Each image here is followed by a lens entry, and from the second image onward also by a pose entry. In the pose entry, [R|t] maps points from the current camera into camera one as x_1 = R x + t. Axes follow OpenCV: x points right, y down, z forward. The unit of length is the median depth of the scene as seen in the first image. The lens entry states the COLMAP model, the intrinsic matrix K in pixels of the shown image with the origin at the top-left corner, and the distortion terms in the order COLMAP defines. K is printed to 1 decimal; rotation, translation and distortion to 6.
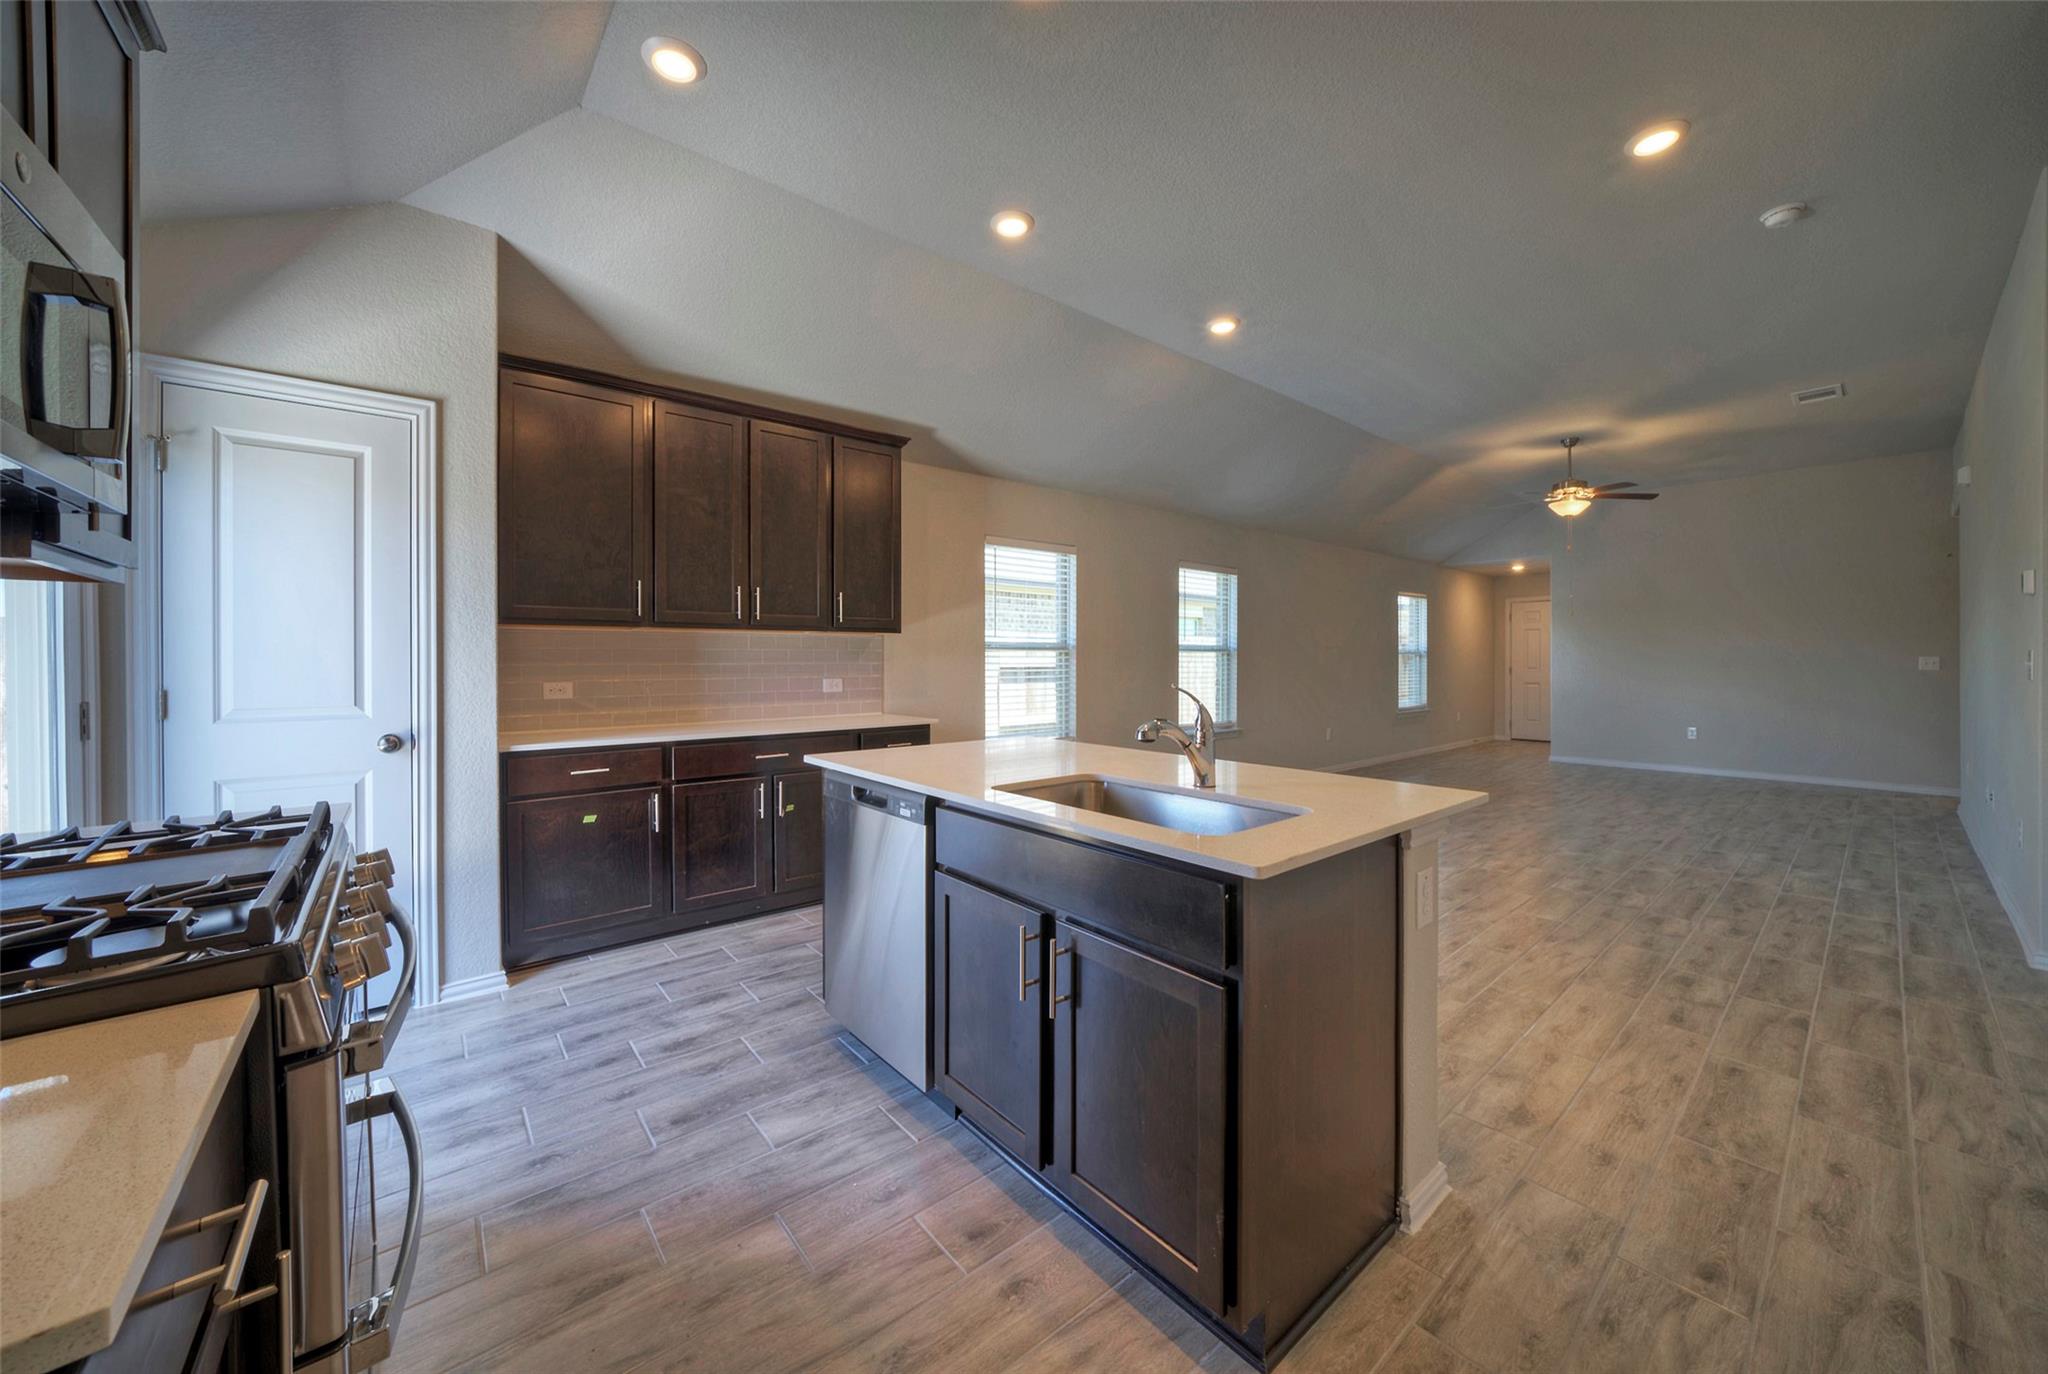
lens RADIAL K [[714.1, 0, 1026.1], [0, 714.1, 670.0], [0, 0, 1]] dist [-0.005083, 0.000677]
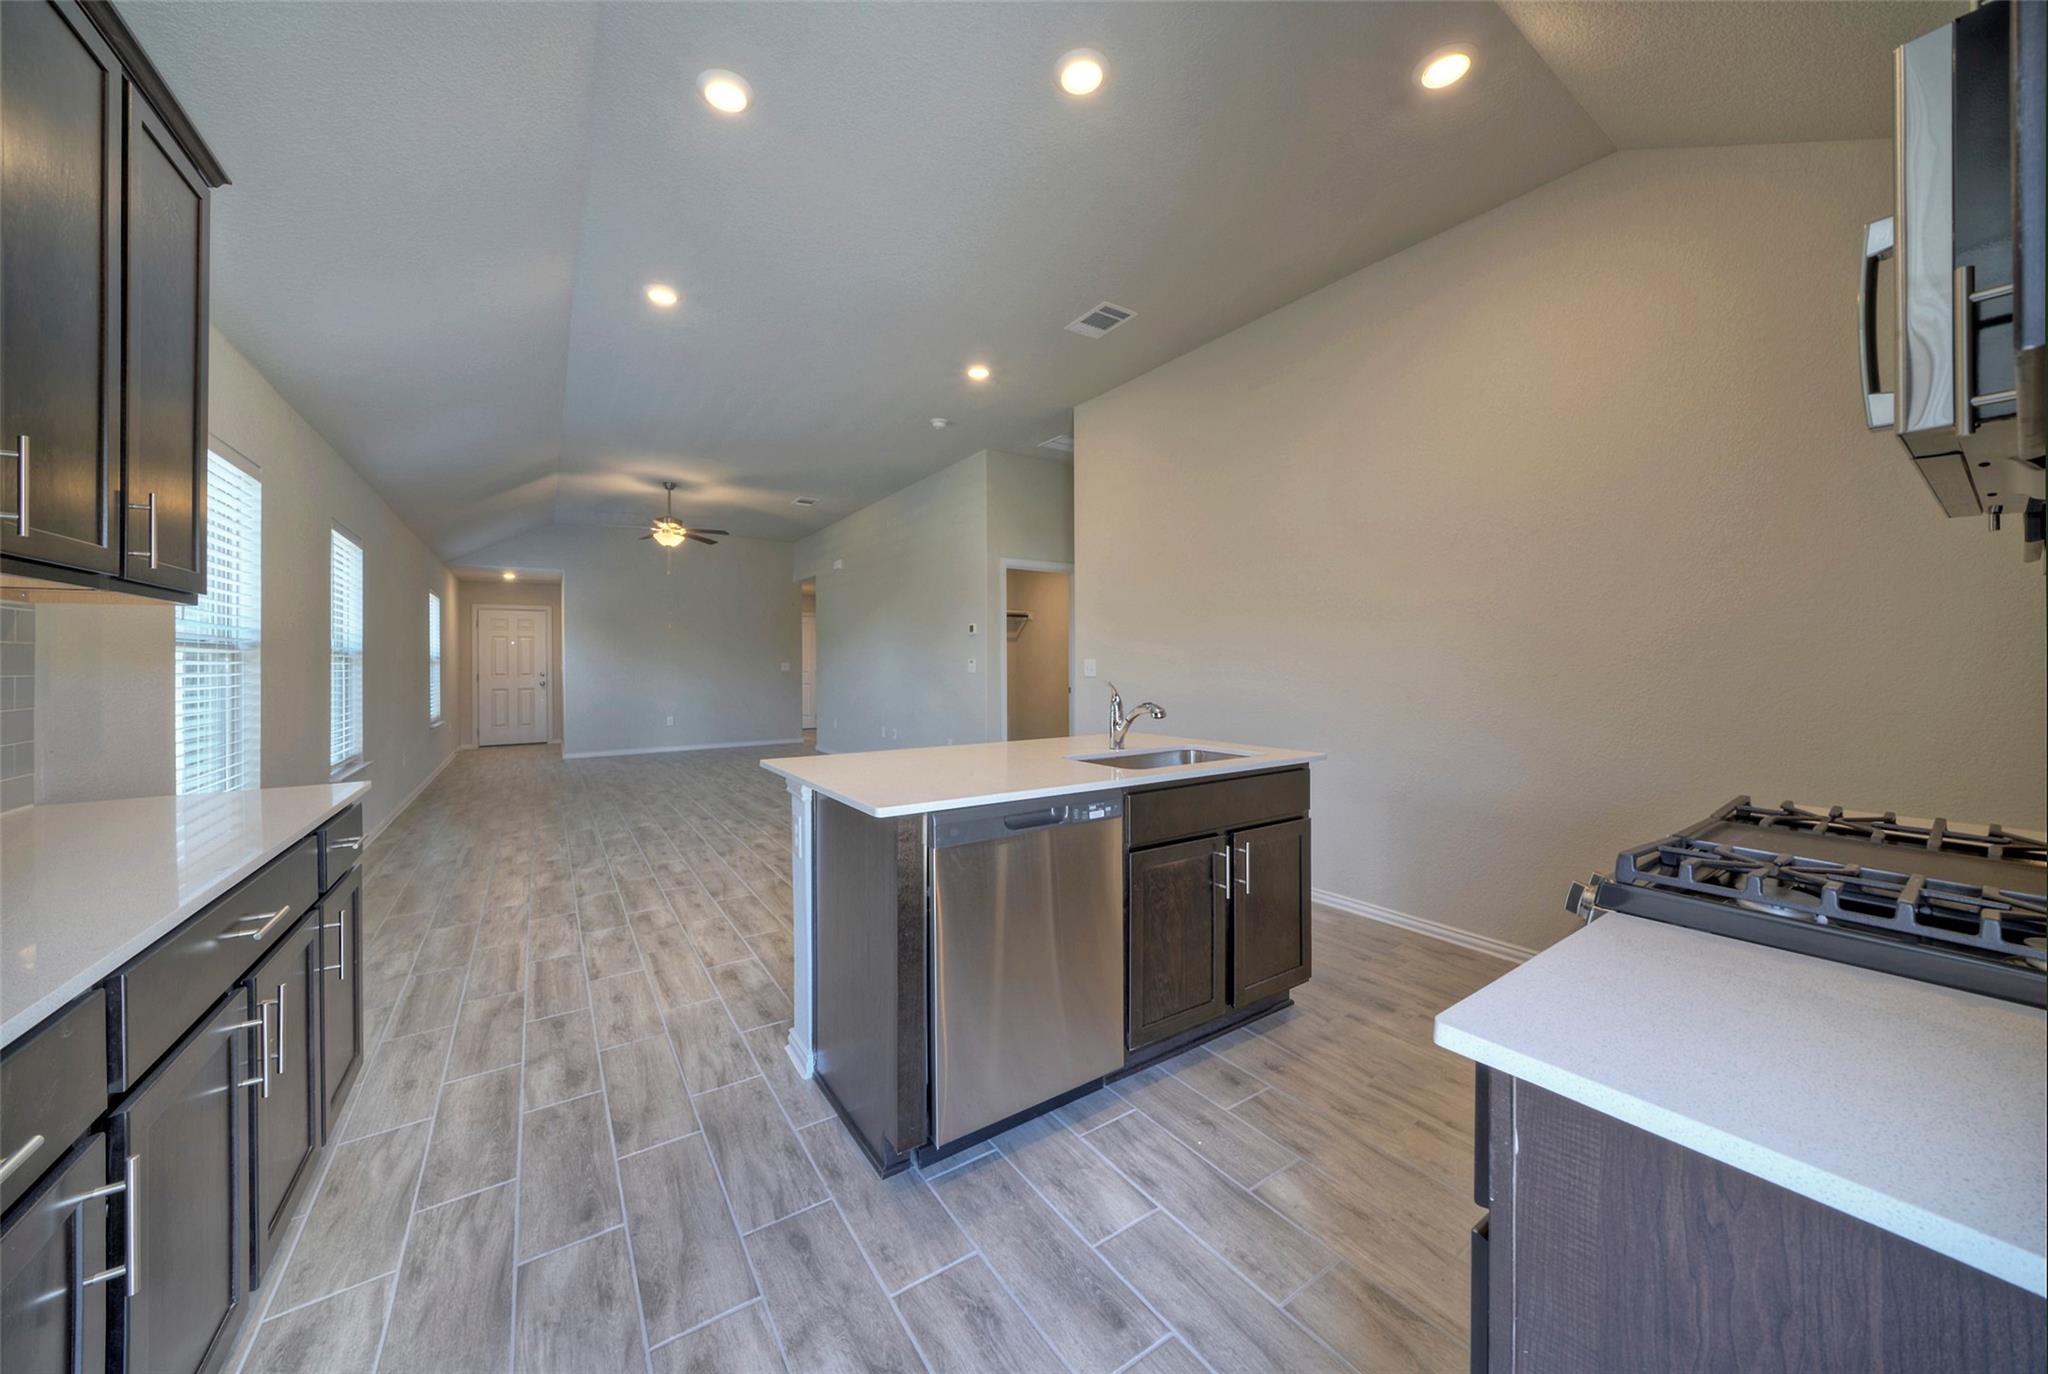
lens RADIAL K [[714.1, 0, 980.1], [0, 714.1, 661.8], [0, 0, 1]] dist [-0.005083, 0.000677]
pose [[0.144568, 0.000936, 0.989494, -1.056349], [0.021474, 0.999761, -0.004083, -0.011126], [-0.989262, 0.021838, 0.144513, 0.896043]]
